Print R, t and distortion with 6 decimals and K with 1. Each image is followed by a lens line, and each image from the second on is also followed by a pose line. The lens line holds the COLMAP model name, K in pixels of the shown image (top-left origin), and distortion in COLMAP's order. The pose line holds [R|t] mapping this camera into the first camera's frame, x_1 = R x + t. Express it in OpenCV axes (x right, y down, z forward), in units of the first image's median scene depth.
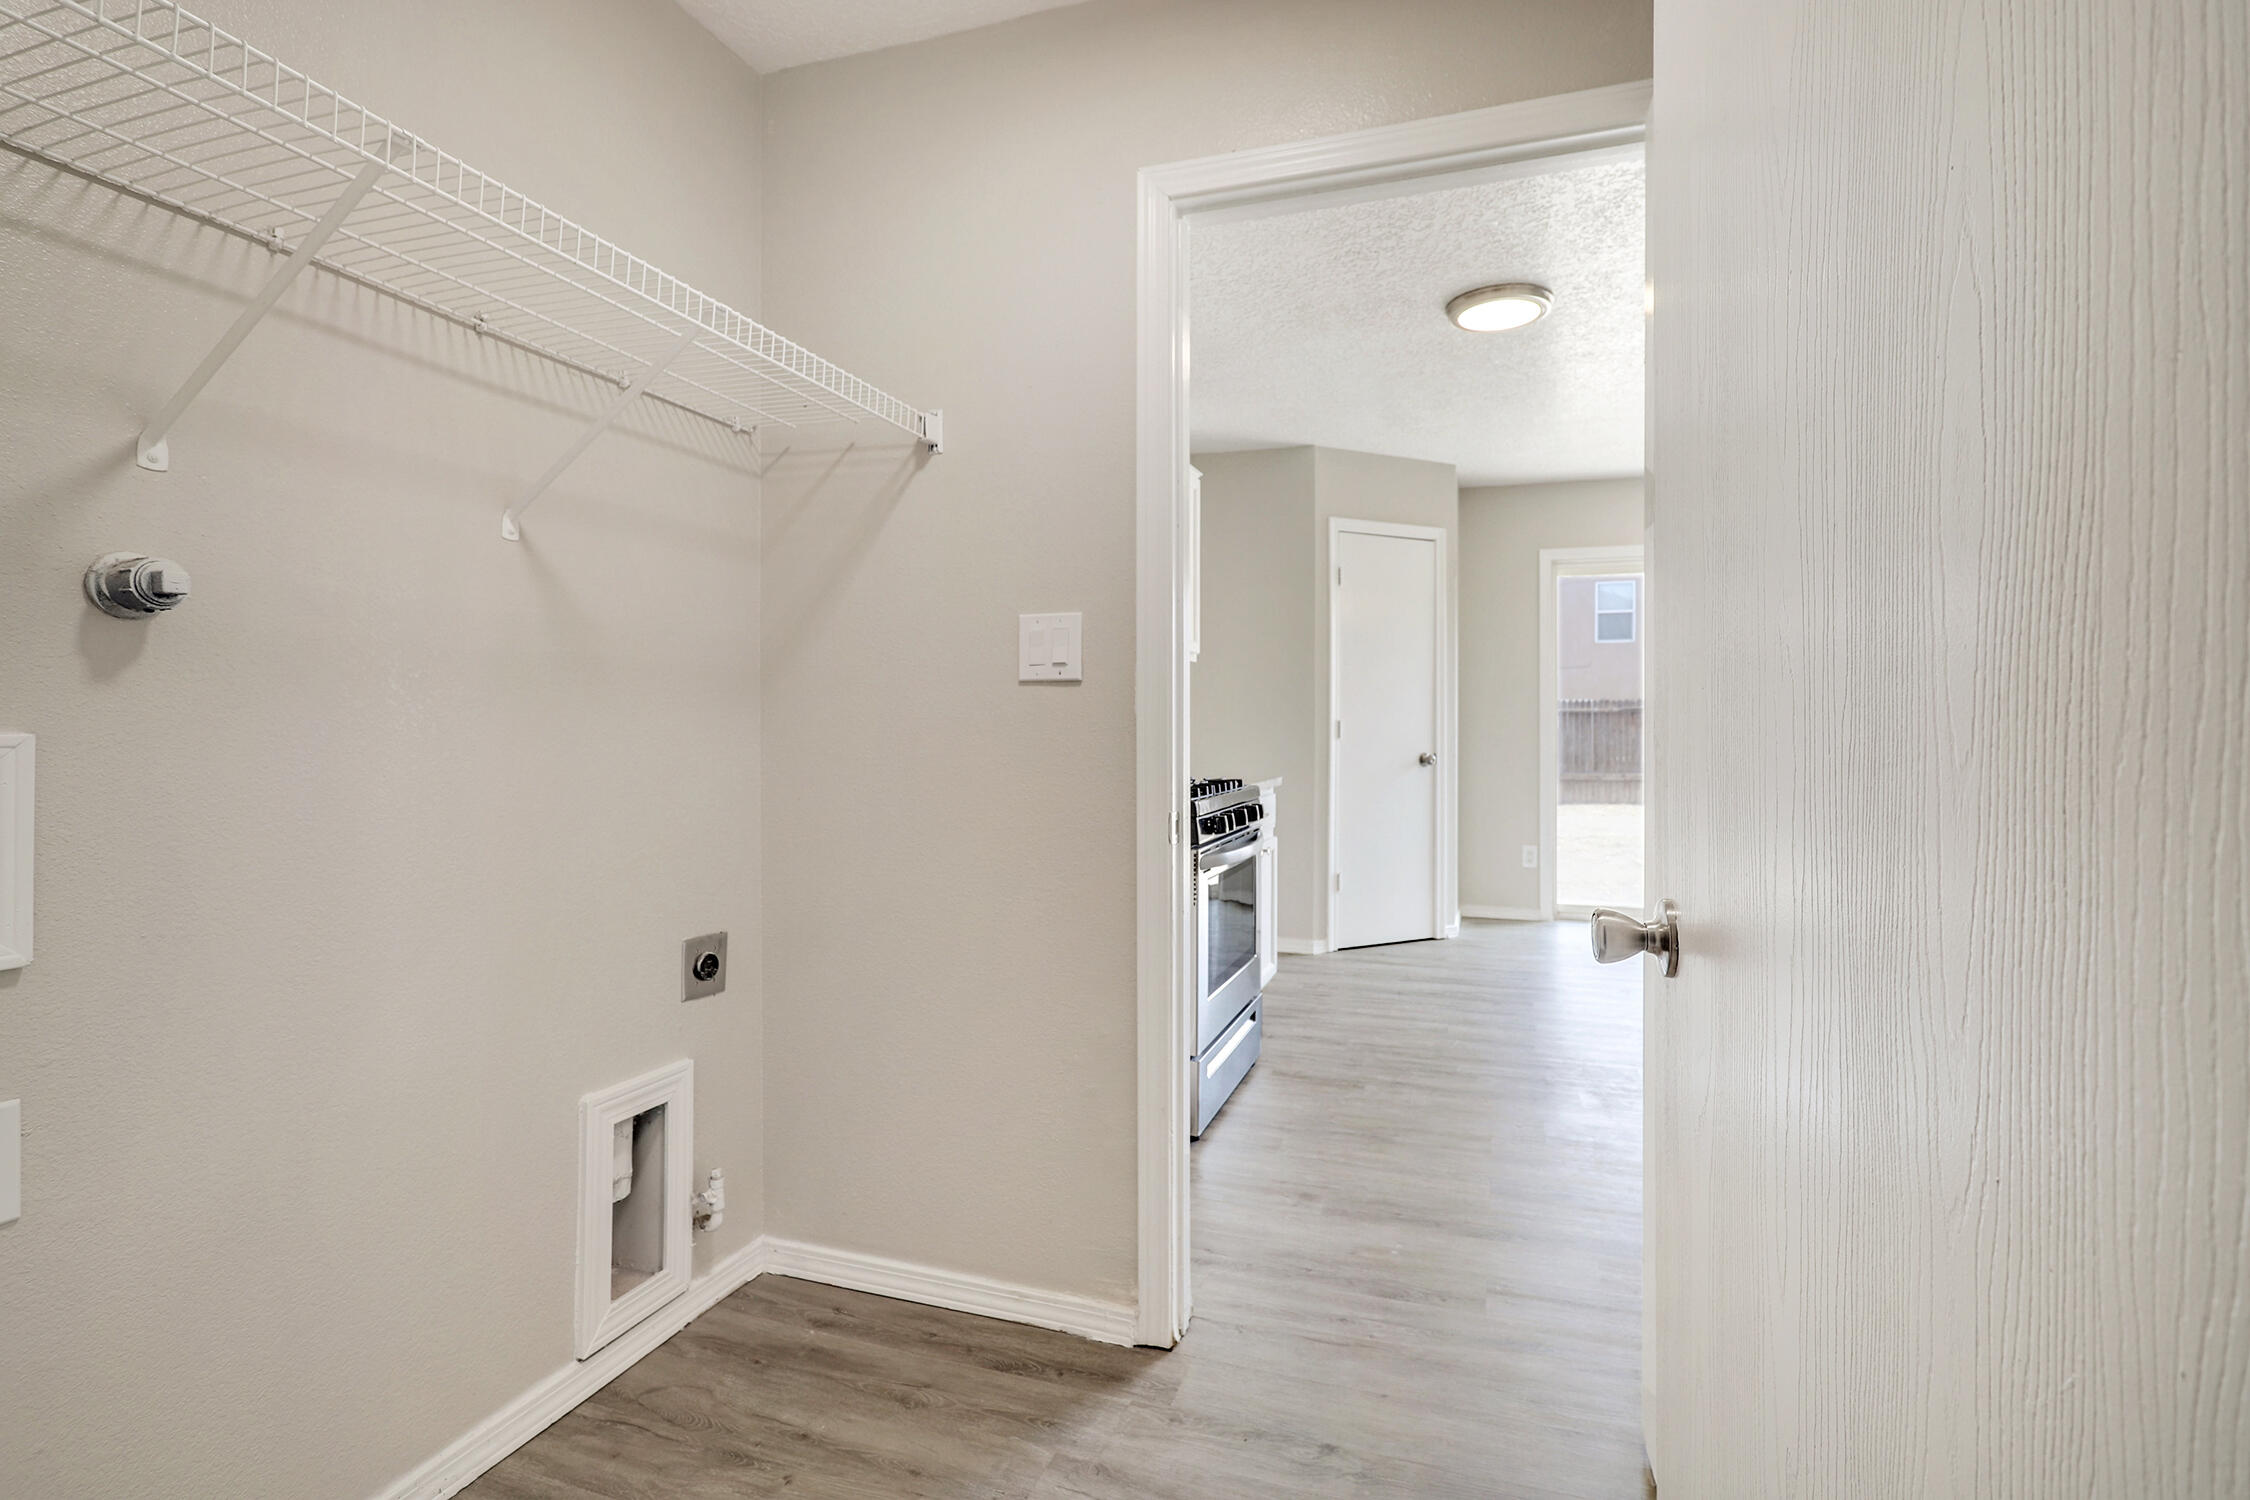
lens RADIAL K [[1075.7, 0, 1134.5], [0, 1075.7, 745.3], [0, 0, 1]] dist [-0.002711, 0.002494]
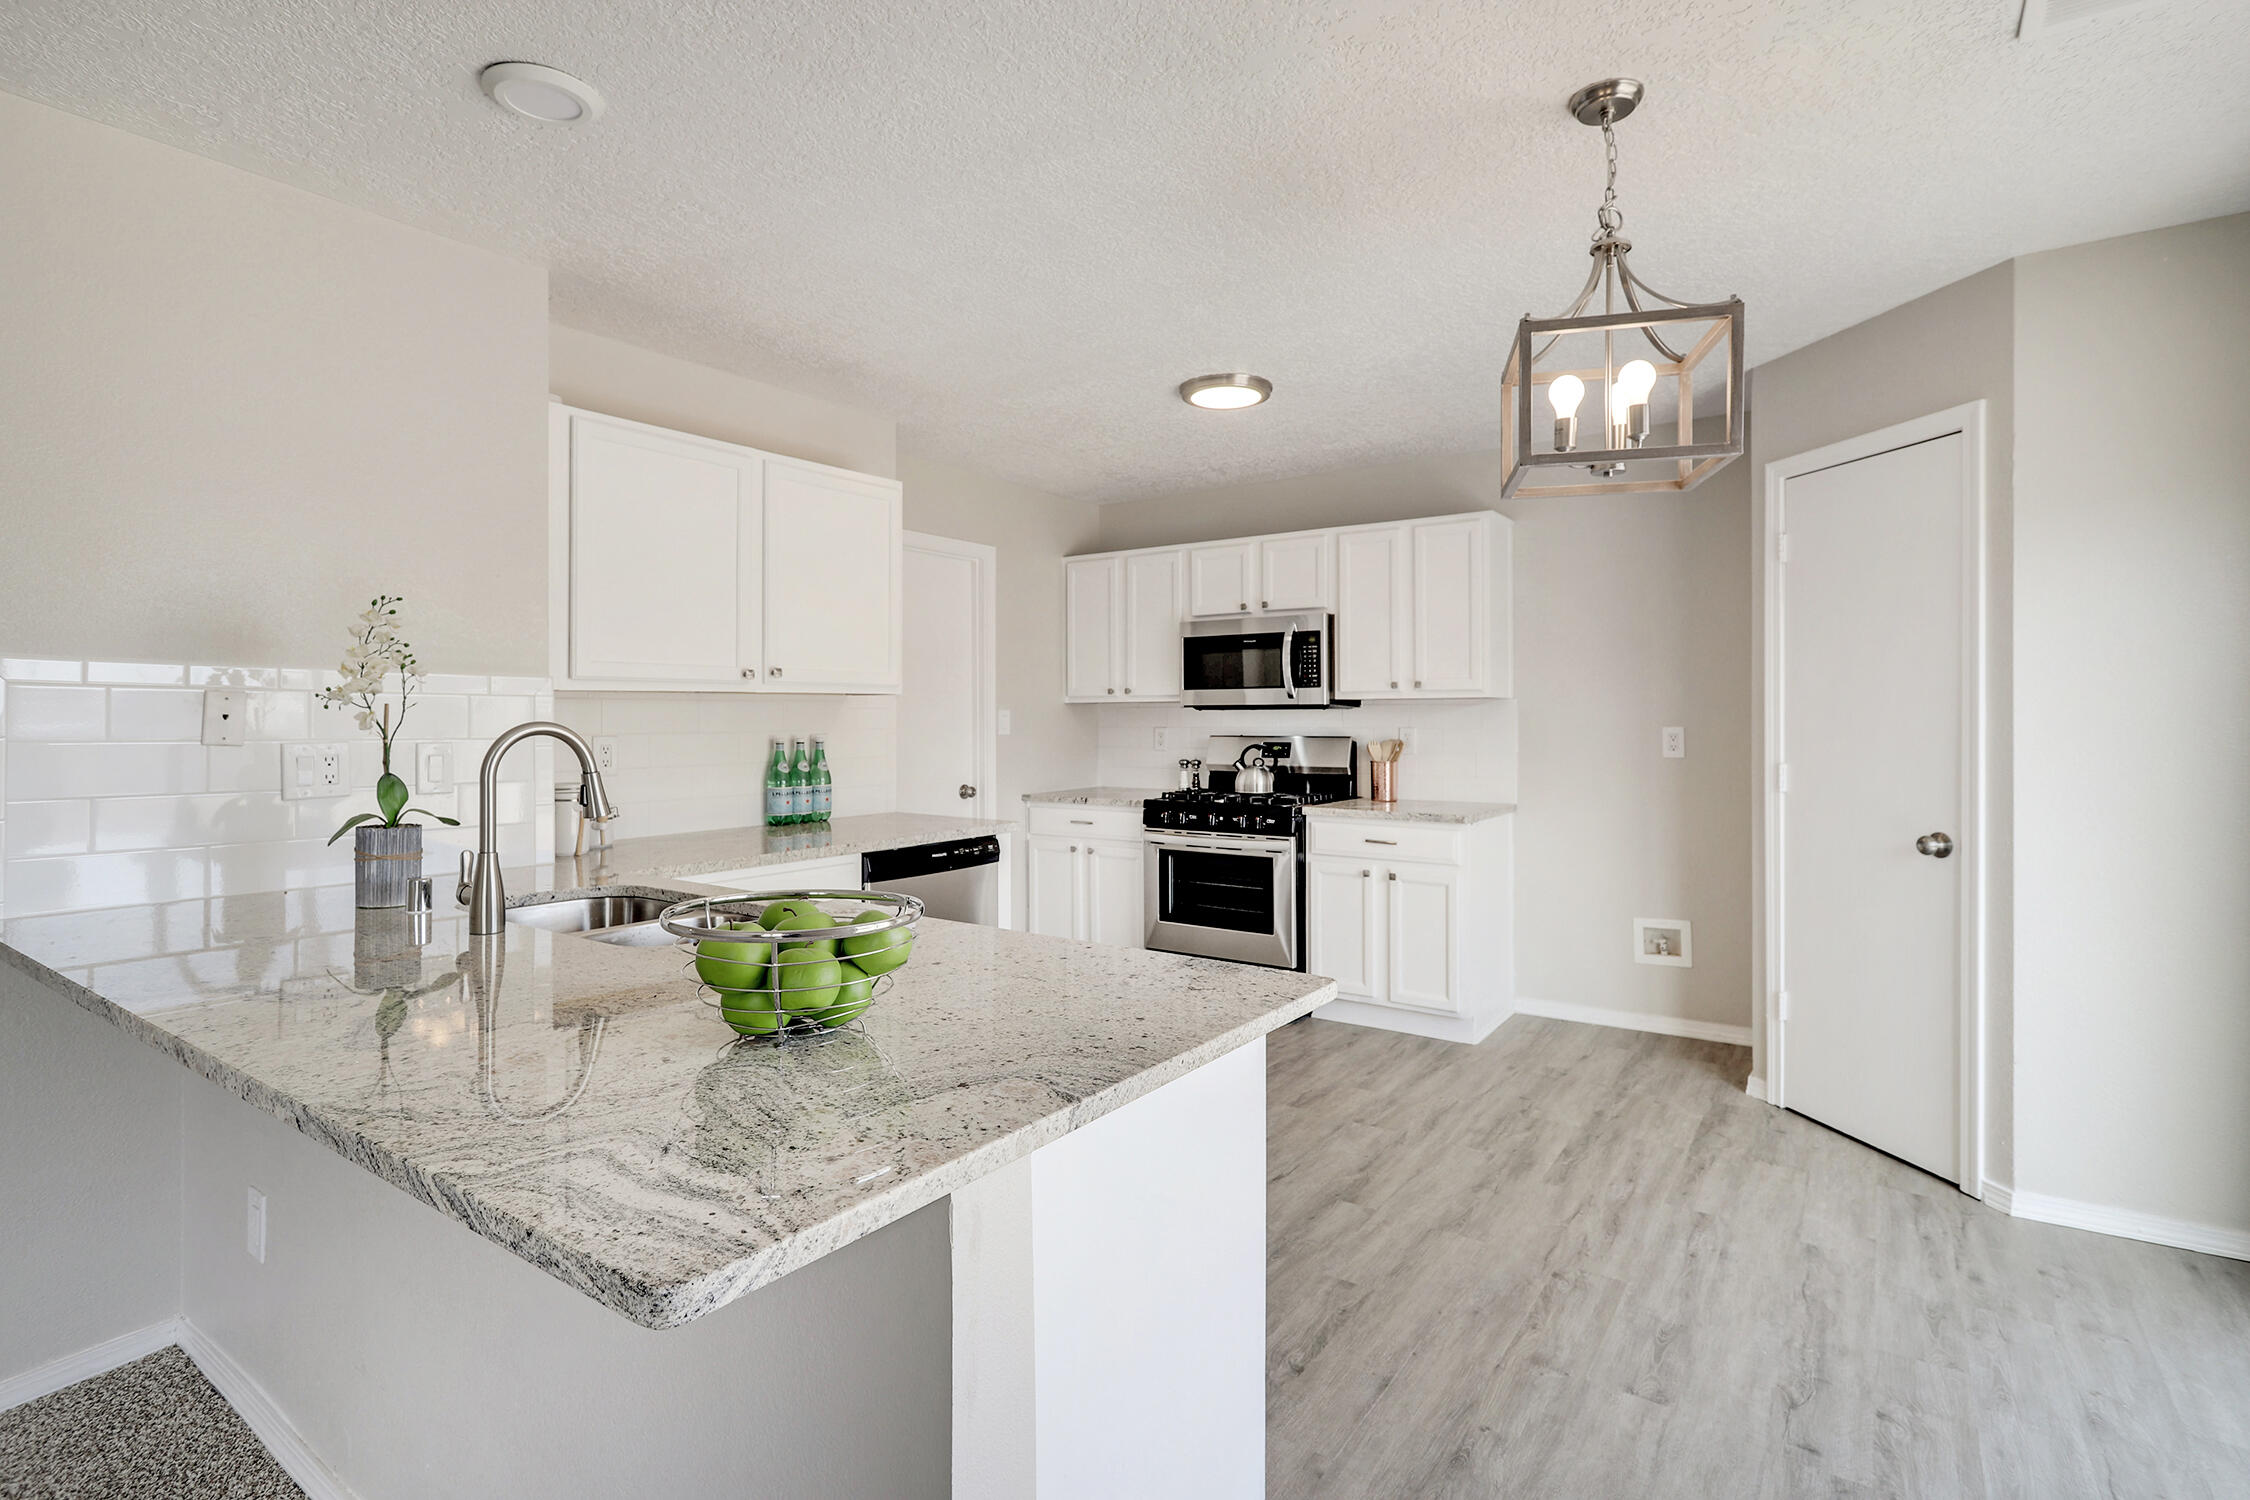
lens RADIAL K [[1075.7, 0, 1142.0], [0, 1075.7, 734.5], [0, 0, 1]] dist [-0.002711, 0.002494]
pose [[-0.267481, 0.019751, -0.963361, 0.943557], [-0.015094, 0.999581, 0.024684, -0.052058], [0.963445, 0.021143, -0.267071, 0.798512]]
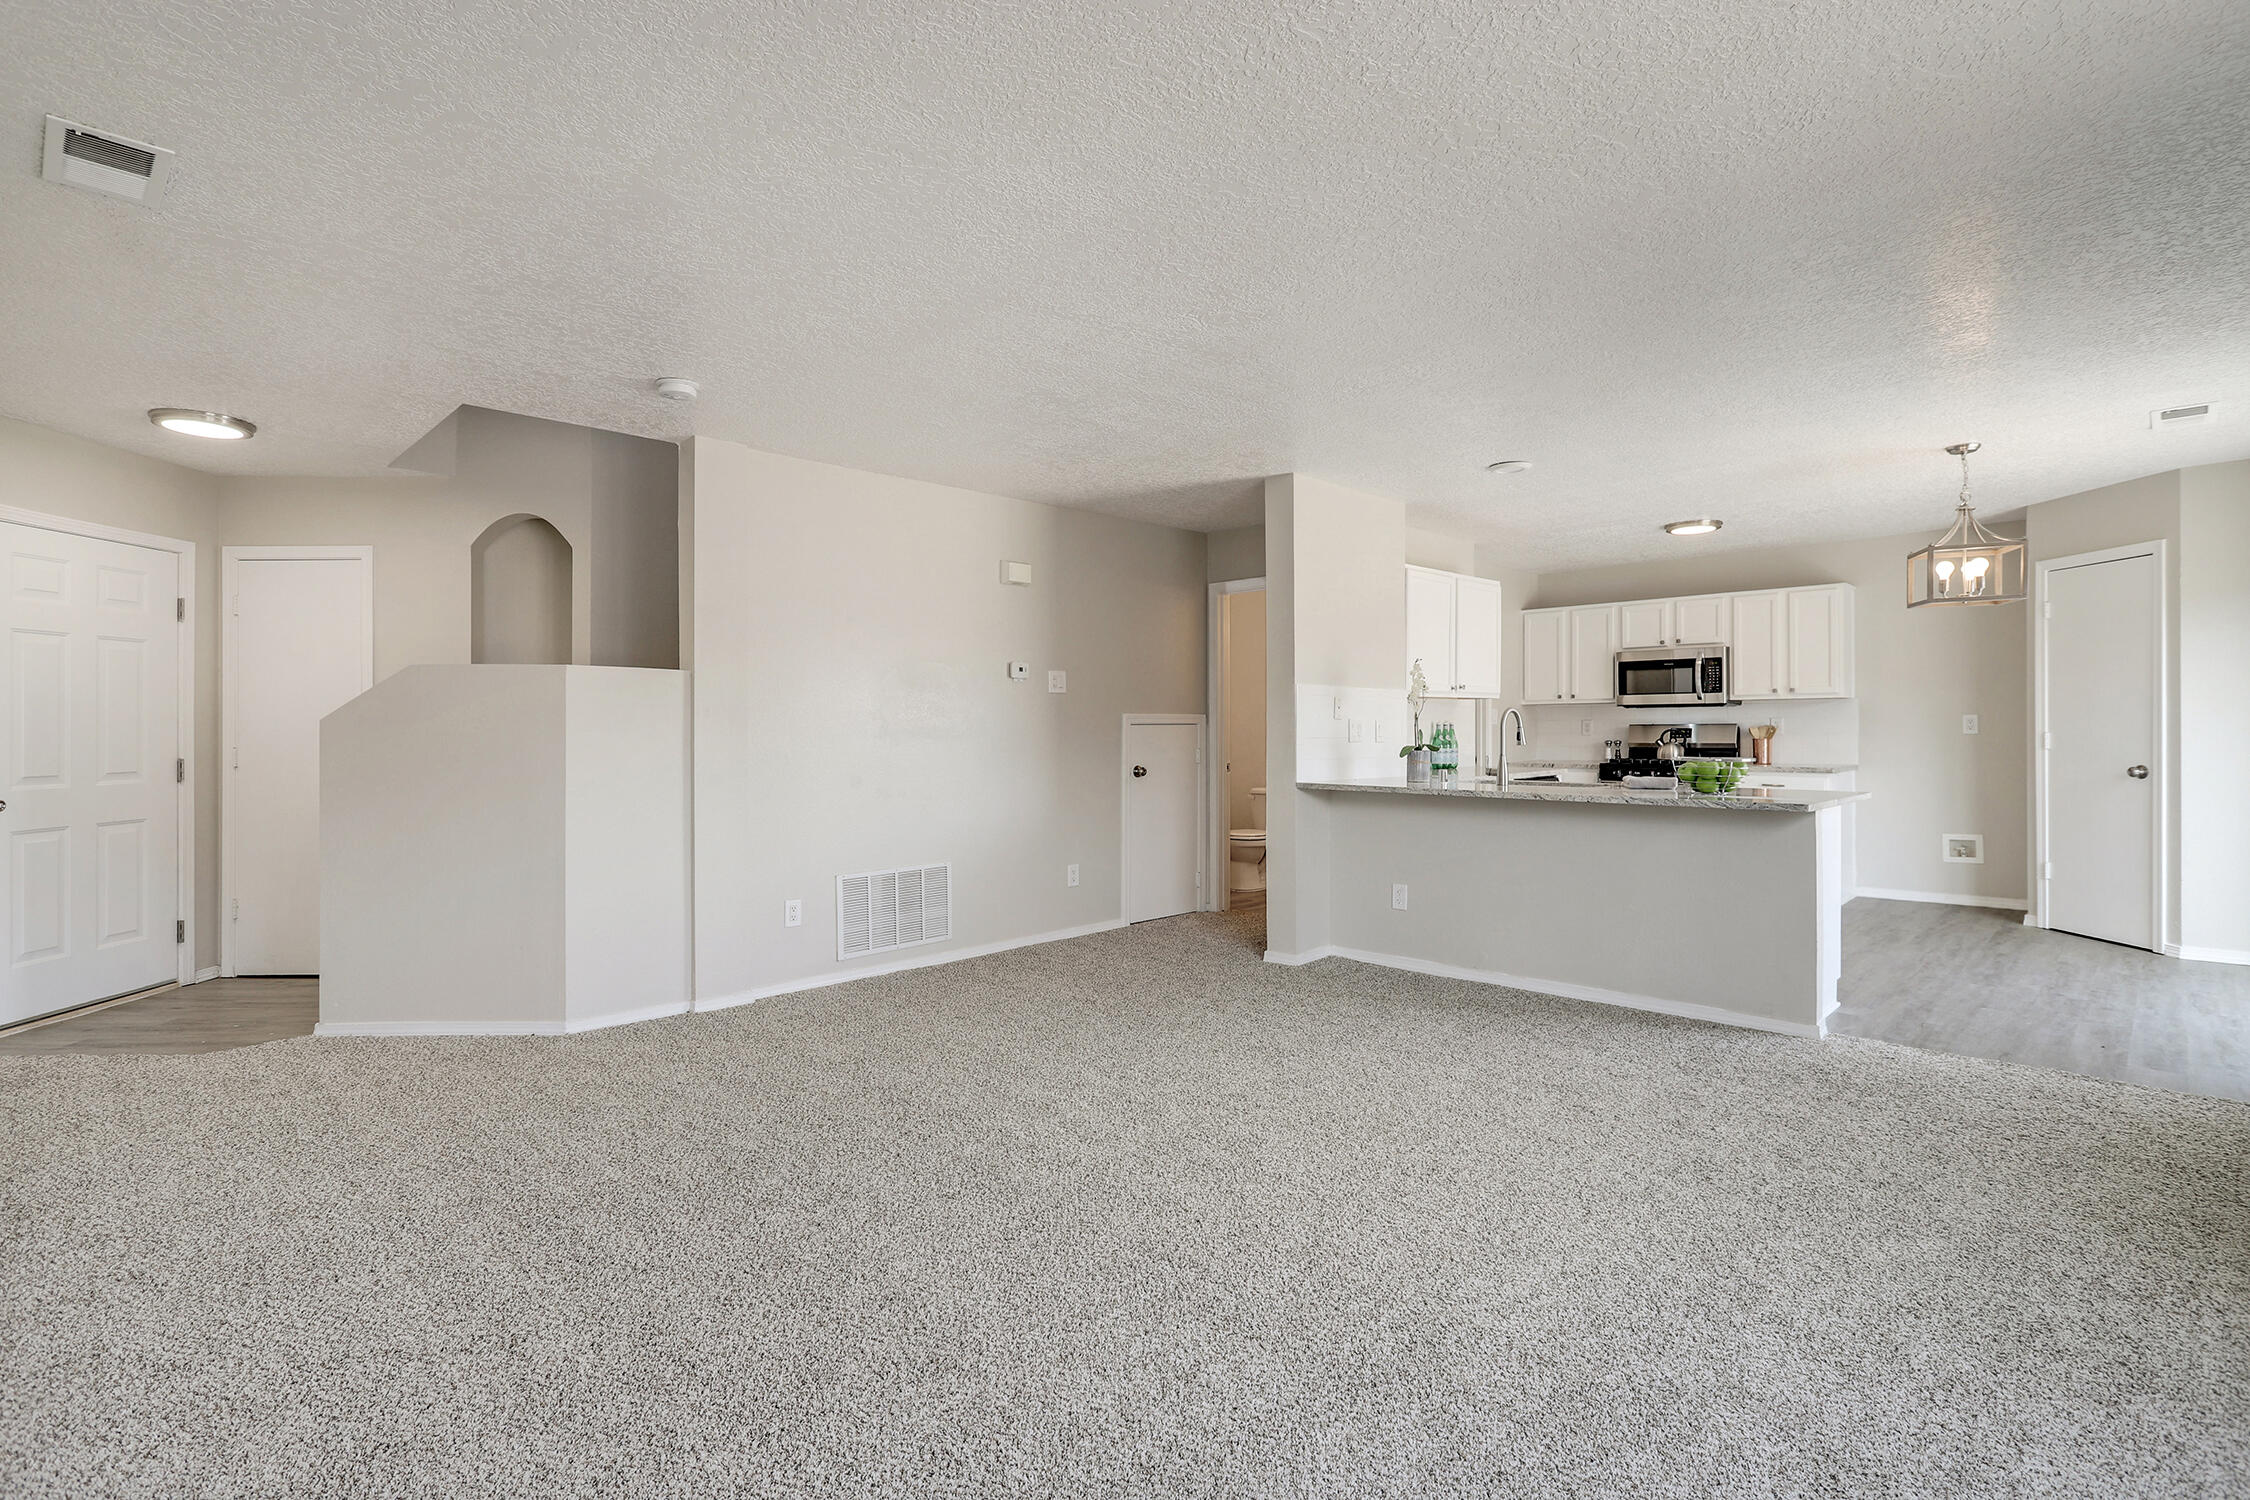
lens RADIAL K [[1075.7, 0, 1127.1], [0, 1075.7, 745.6], [0, 0, 1]] dist [-0.002711, 0.002494]
pose [[-0.429144, 0.019248, -0.903031, 1.700395], [-0.009250, 0.999627, 0.025703, -0.029762], [0.903189, 0.019383, -0.428806, 0.596717]]
